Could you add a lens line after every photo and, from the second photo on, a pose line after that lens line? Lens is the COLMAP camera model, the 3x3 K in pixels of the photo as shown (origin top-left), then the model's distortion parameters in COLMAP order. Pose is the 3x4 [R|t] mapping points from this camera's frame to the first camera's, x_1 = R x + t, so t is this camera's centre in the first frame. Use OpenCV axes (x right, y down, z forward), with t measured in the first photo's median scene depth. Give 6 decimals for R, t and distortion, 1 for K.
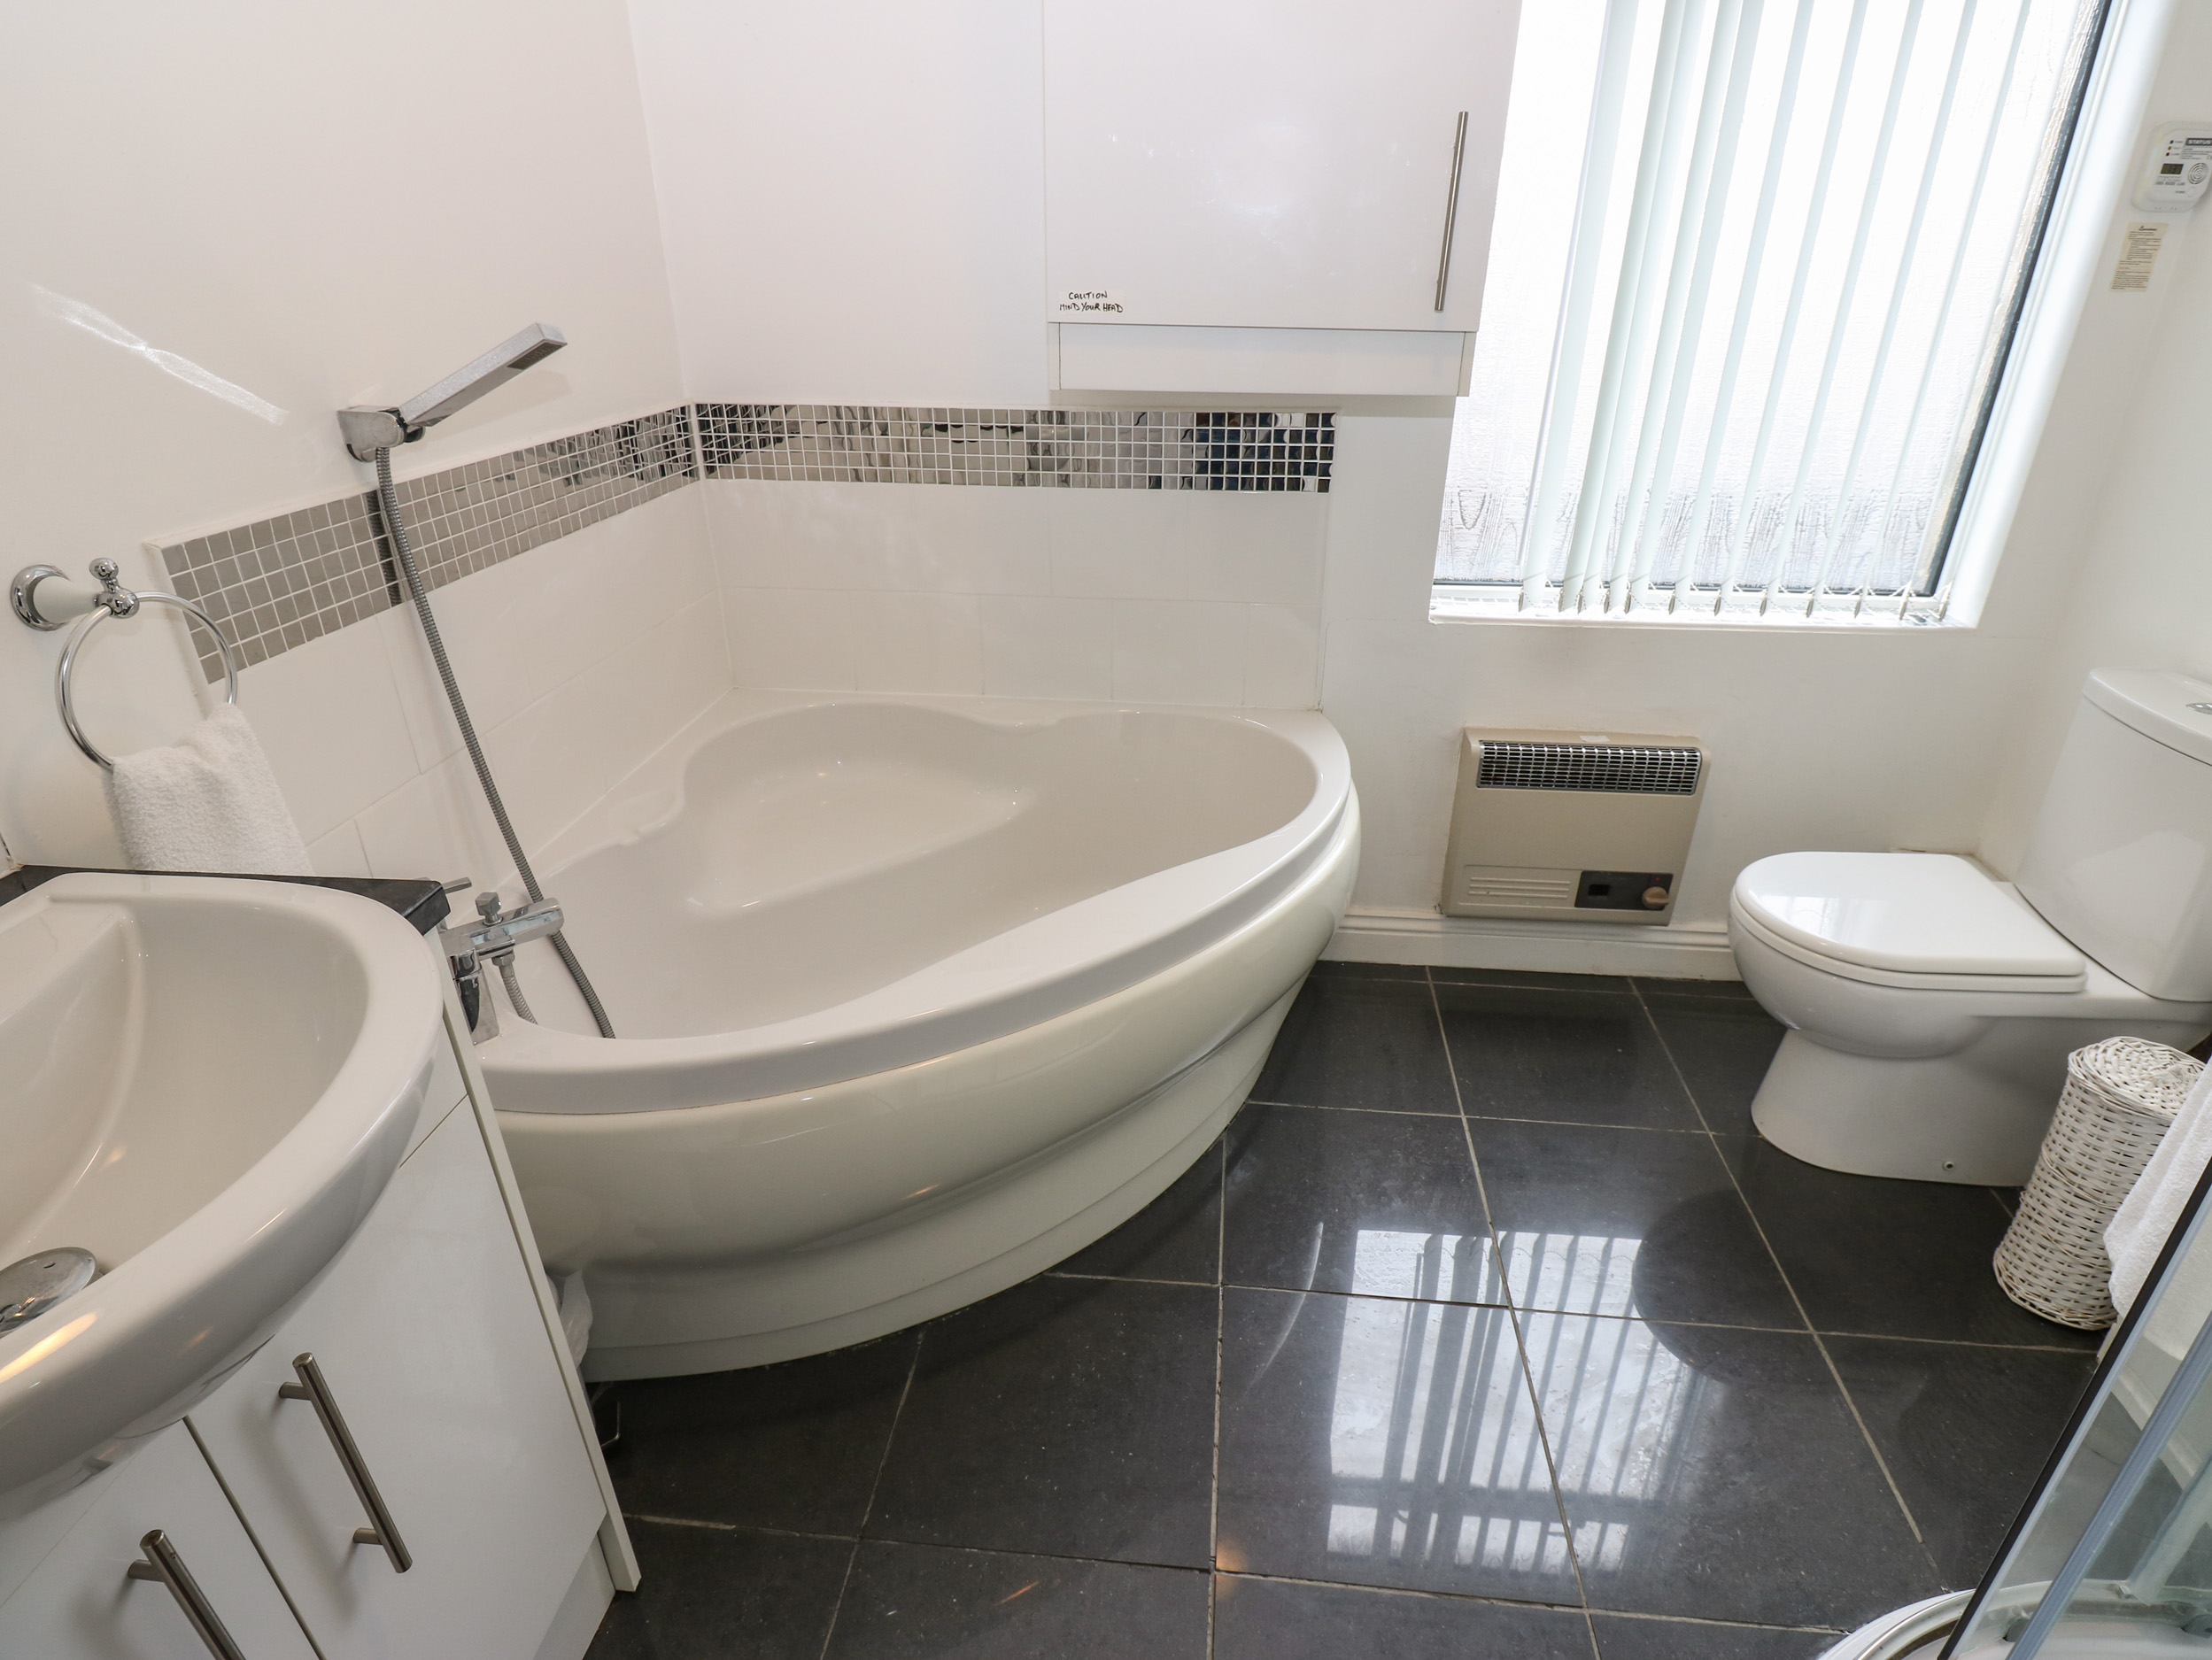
lens RADIAL K [[1151.2, 0, 1115.9], [0, 1151.2, 838.9], [0, 0, 1]] dist [0.001787, -0.012255]
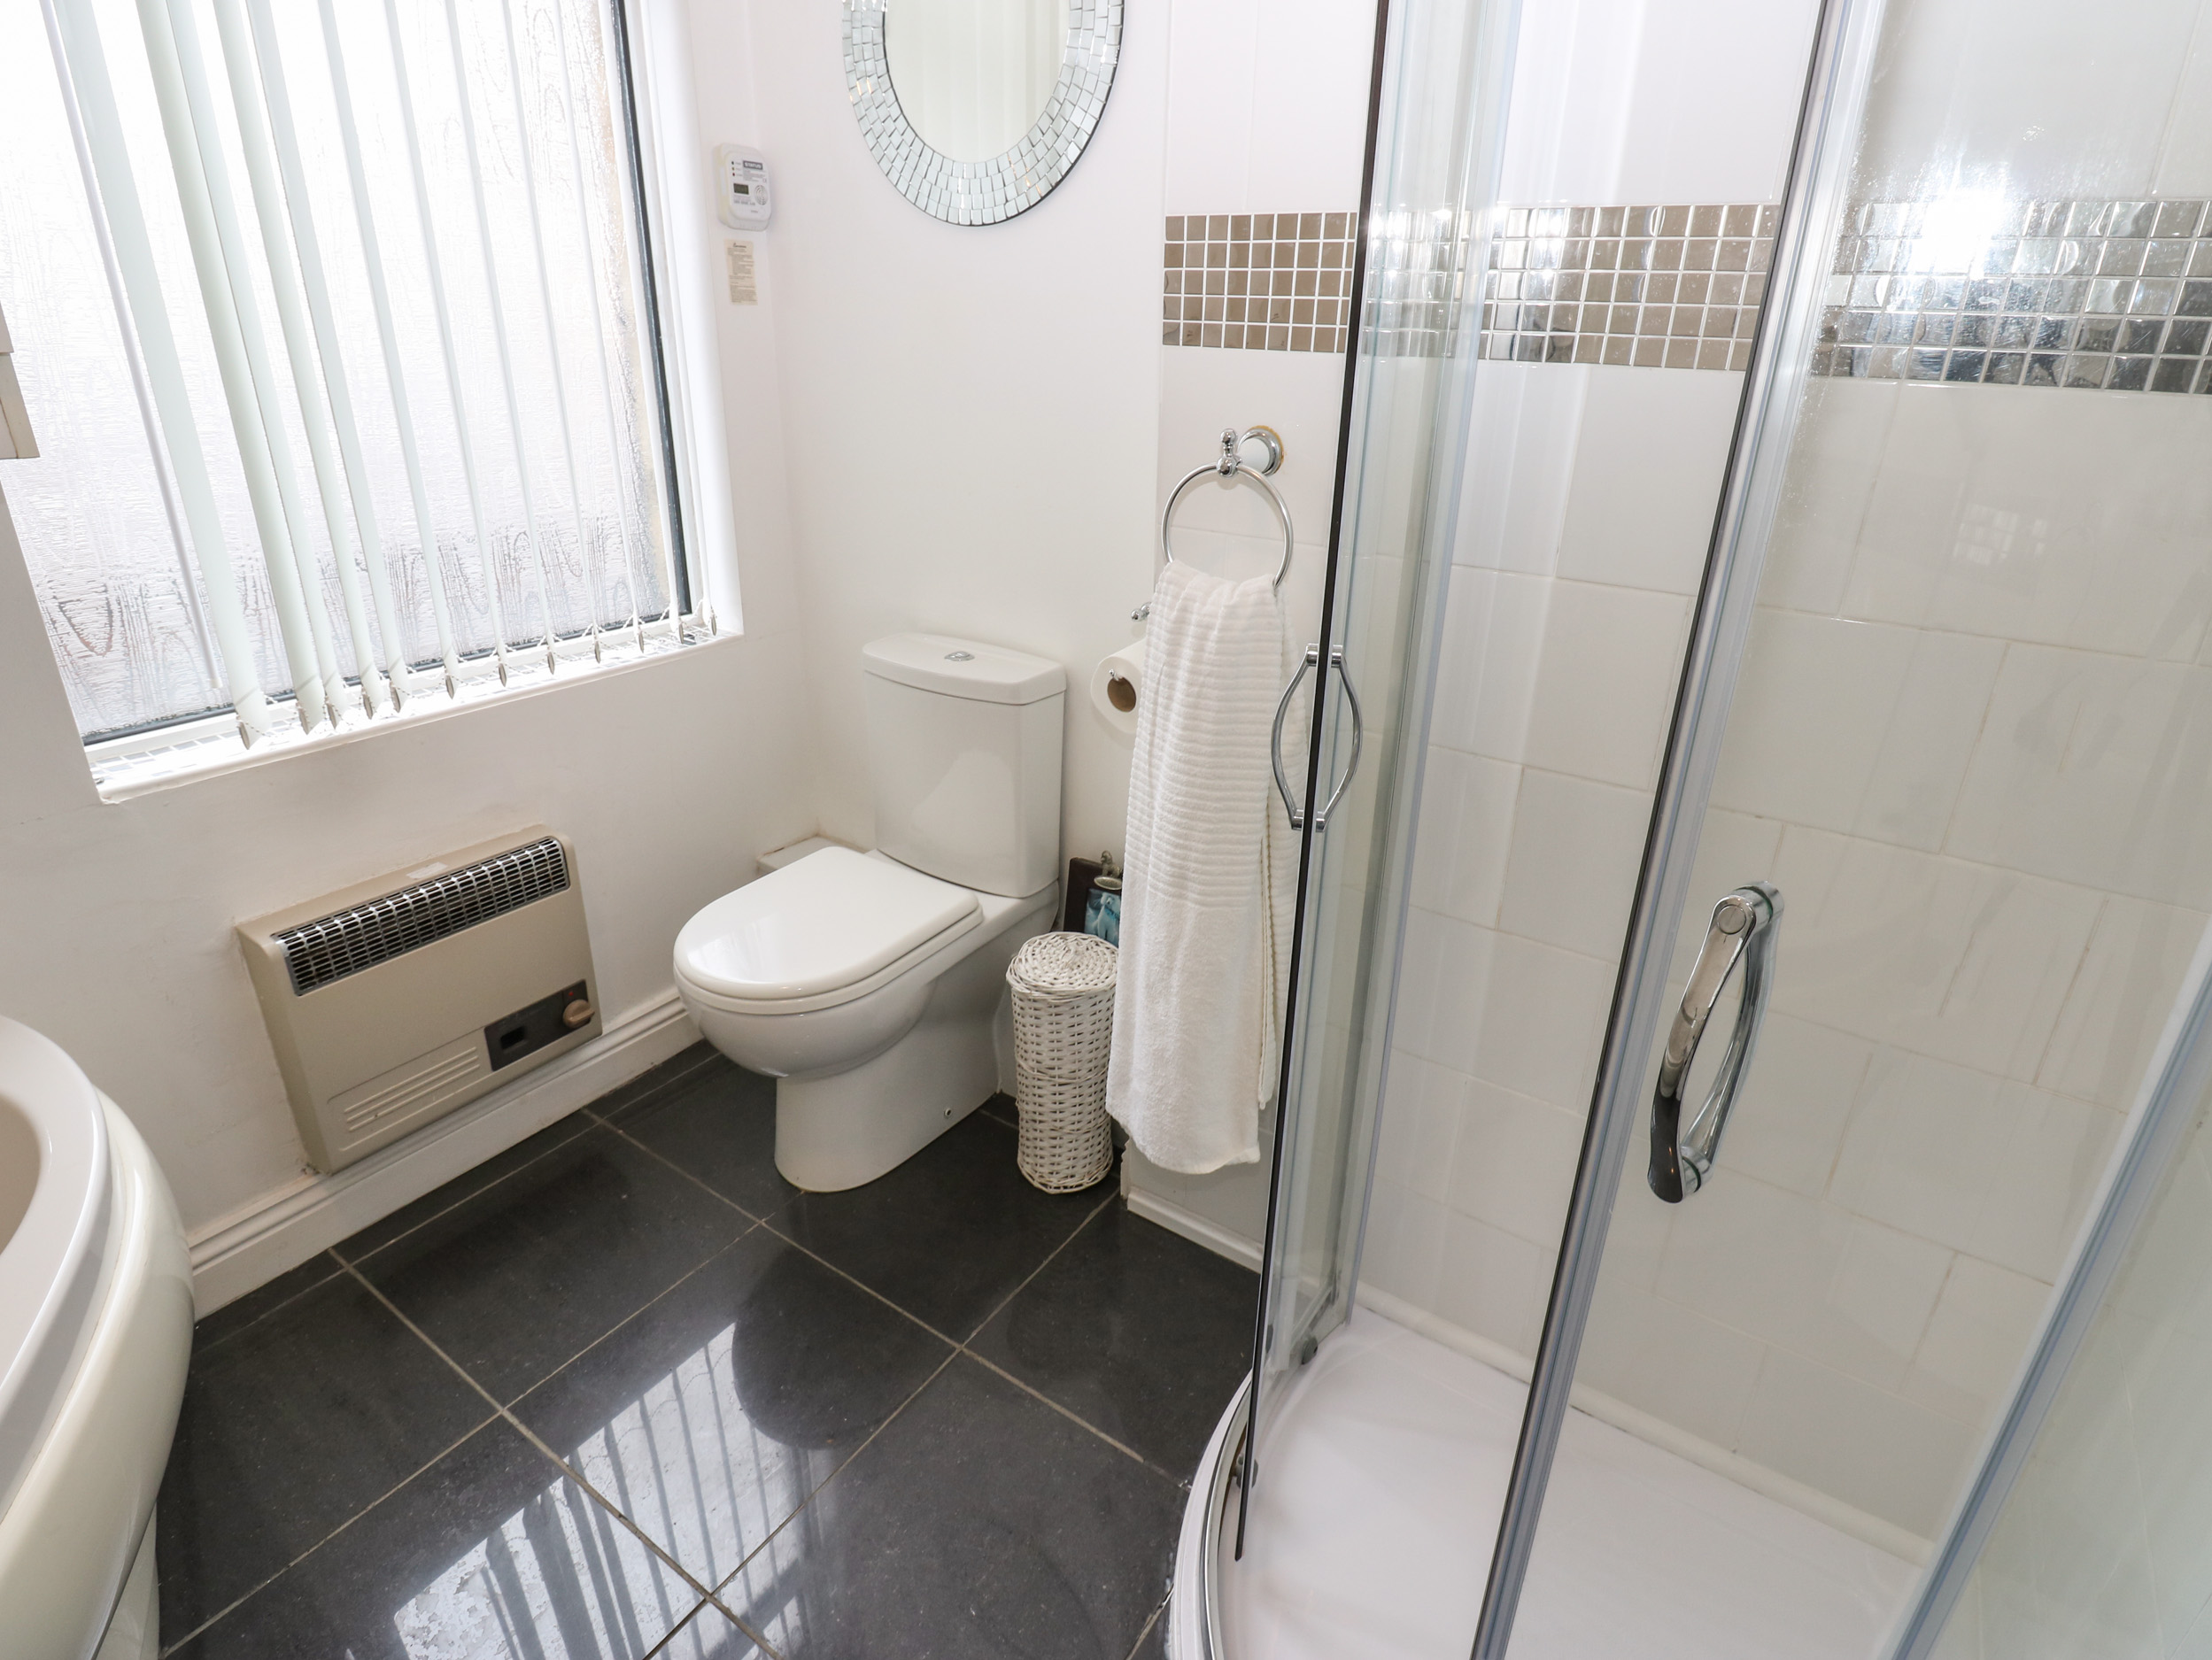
lens RADIAL K [[1151.2, 0, 1105.7], [0, 1151.2, 808.6], [0, 0, 1]] dist [0.001787, -0.012255]
pose [[0.476154, -0.329339, 0.815361, 0.017450], [0.378704, 0.913628, 0.147876, -0.069301], [-0.793638, 0.238368, 0.559750, 0.203258]]
